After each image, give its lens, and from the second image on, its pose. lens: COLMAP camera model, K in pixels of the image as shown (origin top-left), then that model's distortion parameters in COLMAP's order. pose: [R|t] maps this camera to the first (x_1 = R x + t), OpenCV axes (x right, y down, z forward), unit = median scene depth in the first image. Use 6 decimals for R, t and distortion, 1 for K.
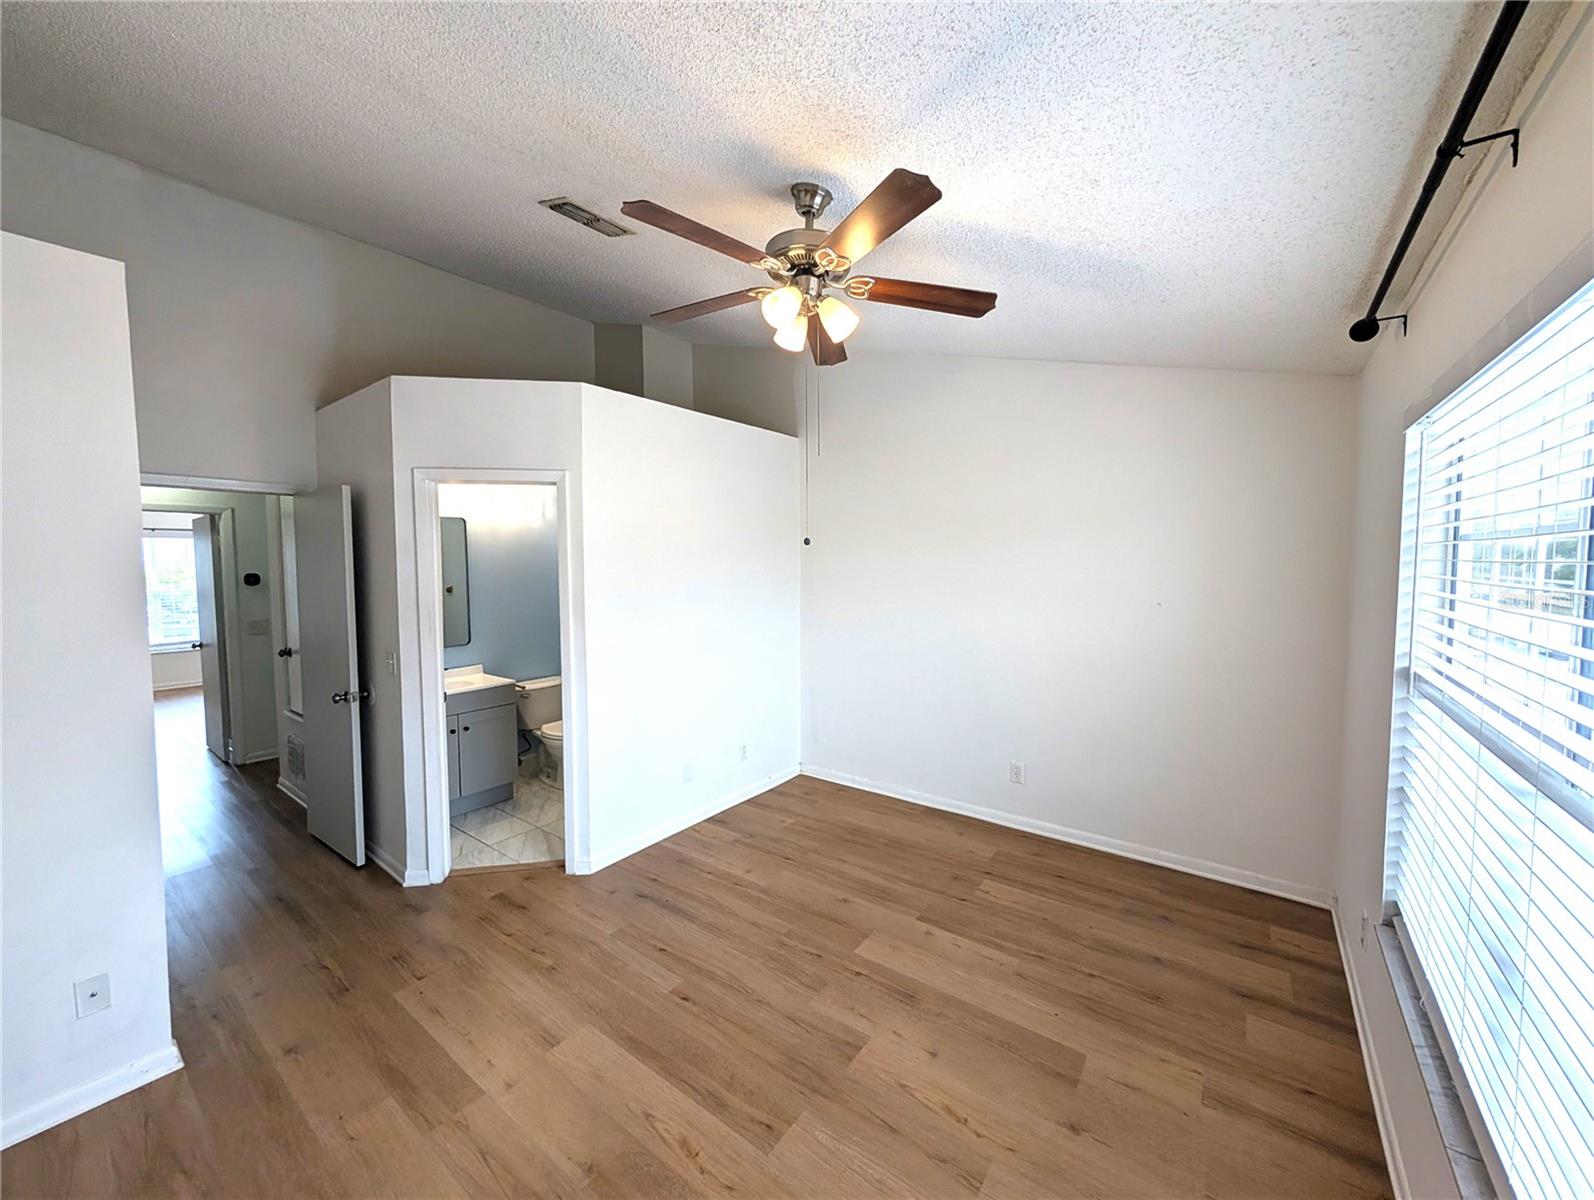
lens RADIAL K [[611.2, 0, 801.2], [0, 611.2, 599.6], [0, 0, 1]] dist [0.003077, 0.000212]
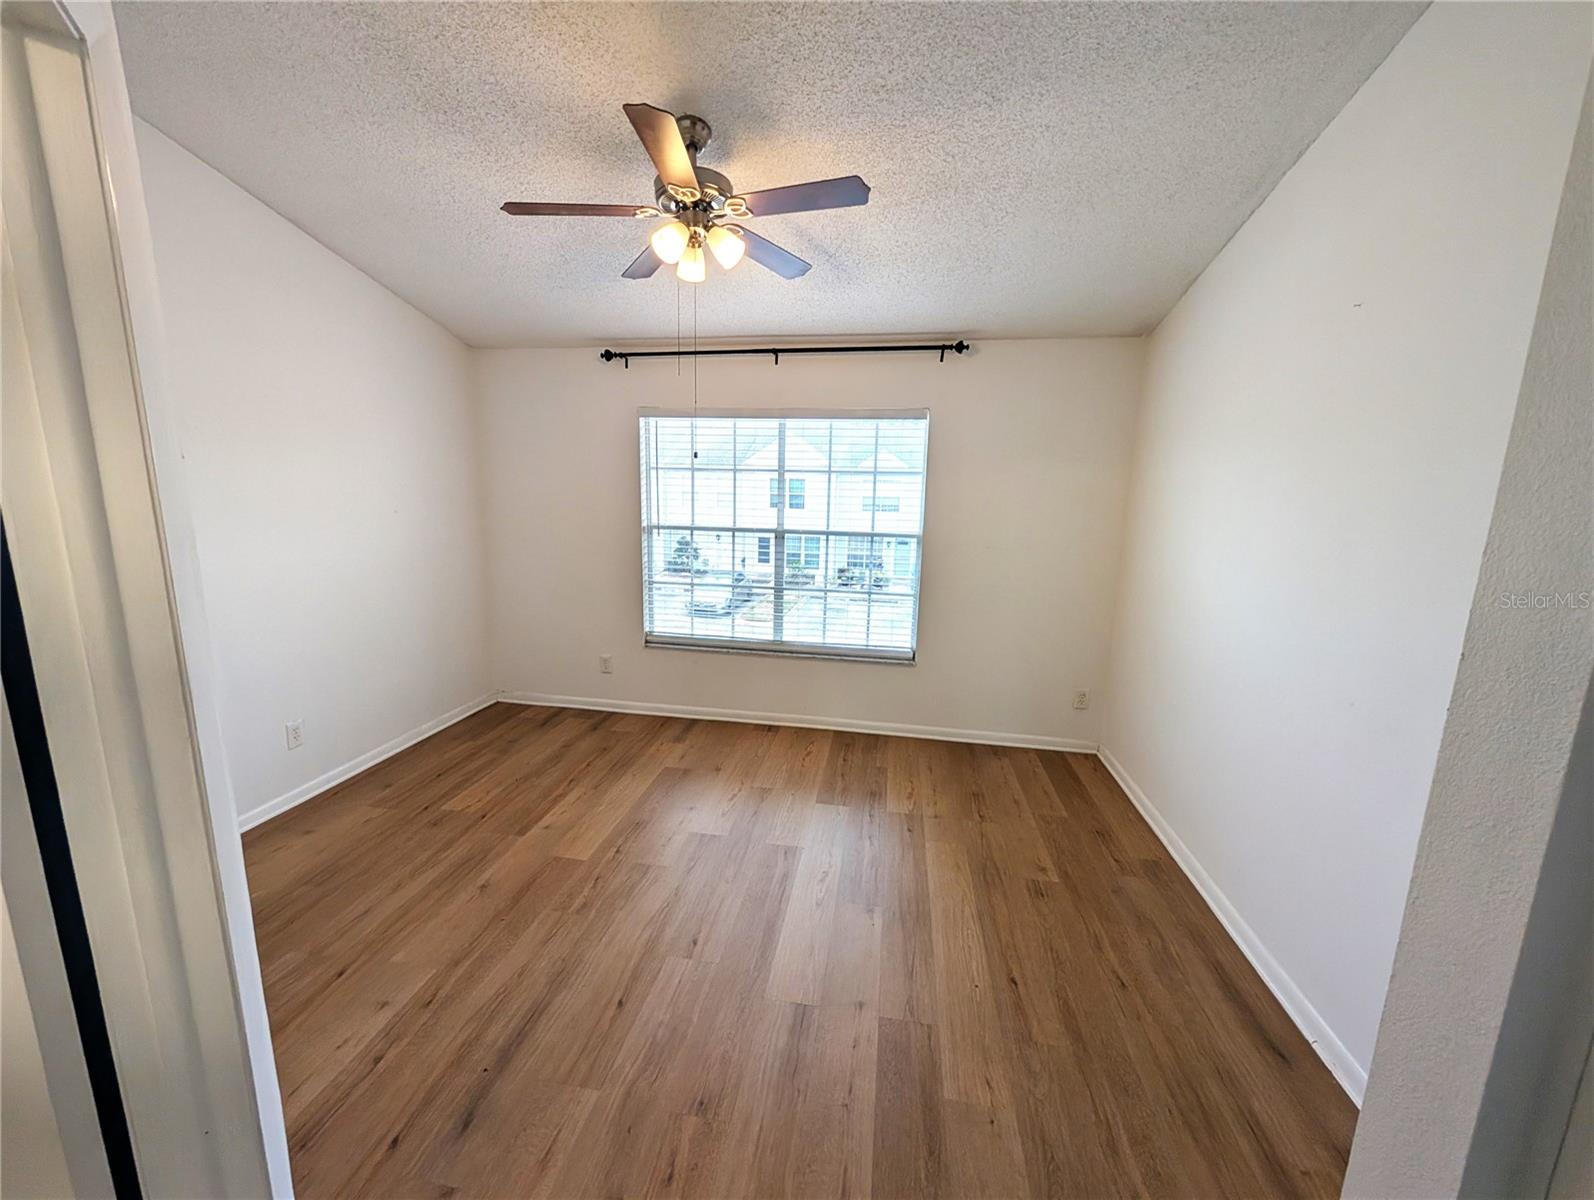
lens RADIAL K [[611.2, 0, 803.9], [0, 611.2, 596.7], [0, 0, 1]] dist [0.003077, 0.000212]
pose [[-0.468729, -0.158704, 0.868968, -0.832218], [0.035708, 0.979520, 0.198156, -0.033975], [-0.882620, 0.123911, -0.453463, 1.015868]]
